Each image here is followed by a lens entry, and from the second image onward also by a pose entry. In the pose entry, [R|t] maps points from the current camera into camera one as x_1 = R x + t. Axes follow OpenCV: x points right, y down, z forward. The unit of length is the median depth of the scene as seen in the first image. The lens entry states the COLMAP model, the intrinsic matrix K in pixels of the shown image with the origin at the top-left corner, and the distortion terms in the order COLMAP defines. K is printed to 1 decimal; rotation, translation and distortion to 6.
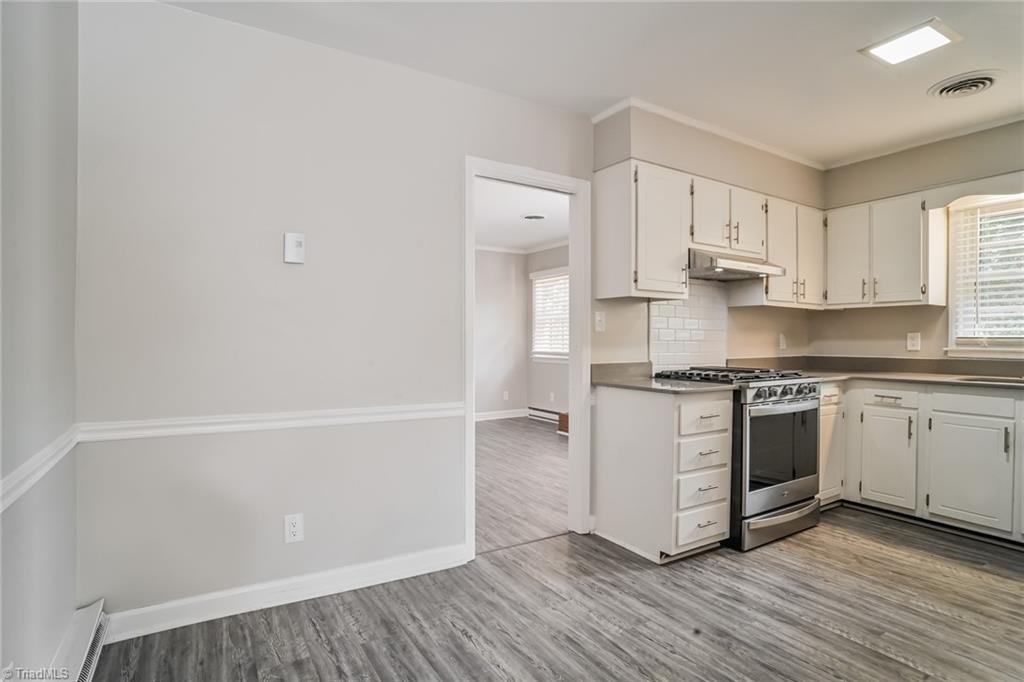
lens RADIAL K [[531.4, 0, 507.4], [0, 531.4, 345.9], [0, 0, 1]] dist [-0.011358, 0.001208]
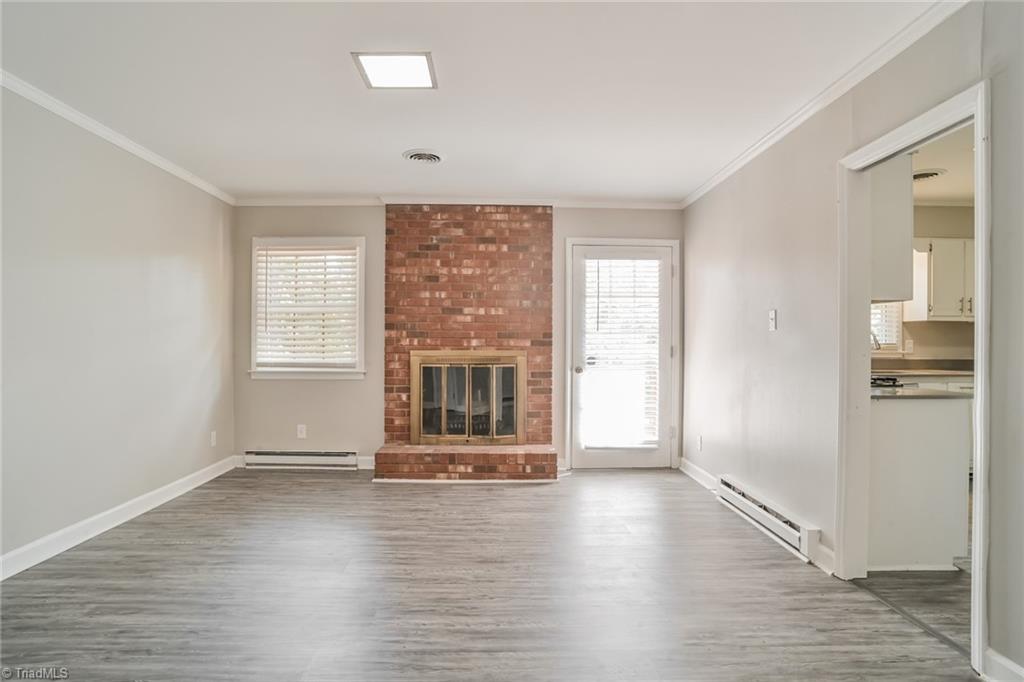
lens RADIAL K [[531.4, 0, 507.4], [0, 531.4, 345.9], [0, 0, 1]] dist [-0.011358, 0.001208]
pose [[0.500209, 0.001265, 0.865904, -0.846389], [0.007744, 0.999952, -0.005935, -0.007139], [-0.865870, 0.009675, 0.500176, 1.053478]]
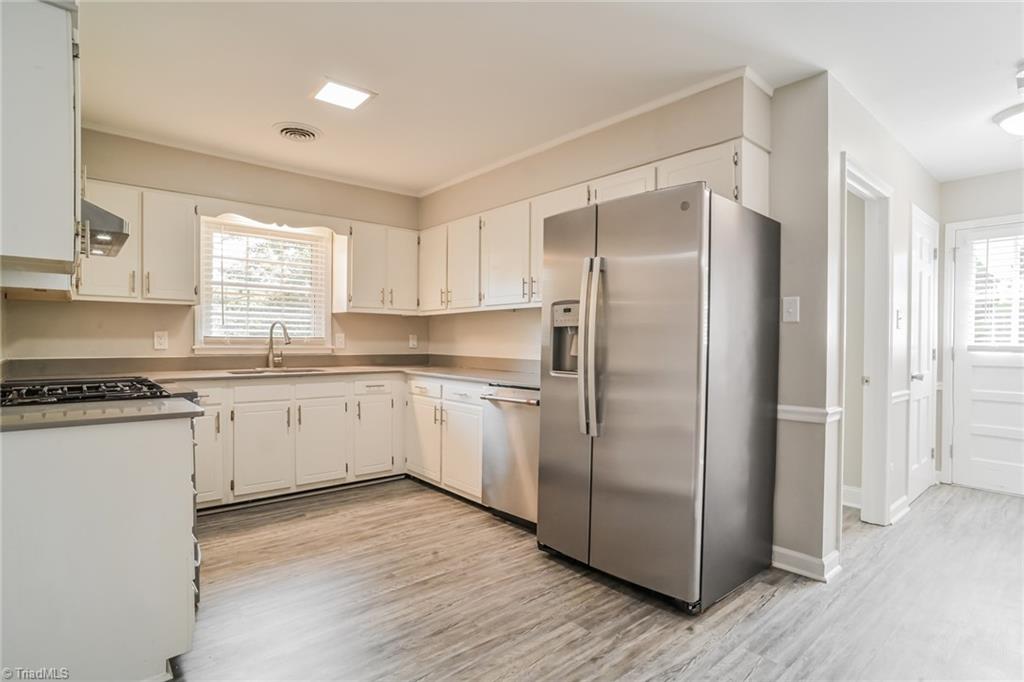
lens RADIAL K [[531.4, 0, 507.4], [0, 531.4, 345.9], [0, 0, 1]] dist [-0.011358, 0.001208]
pose [[-0.151730, -0.012109, 0.988348, -0.358645], [0.006571, 0.999891, 0.013259, -0.007386], [-0.988400, 0.008507, -0.151634, 0.578942]]
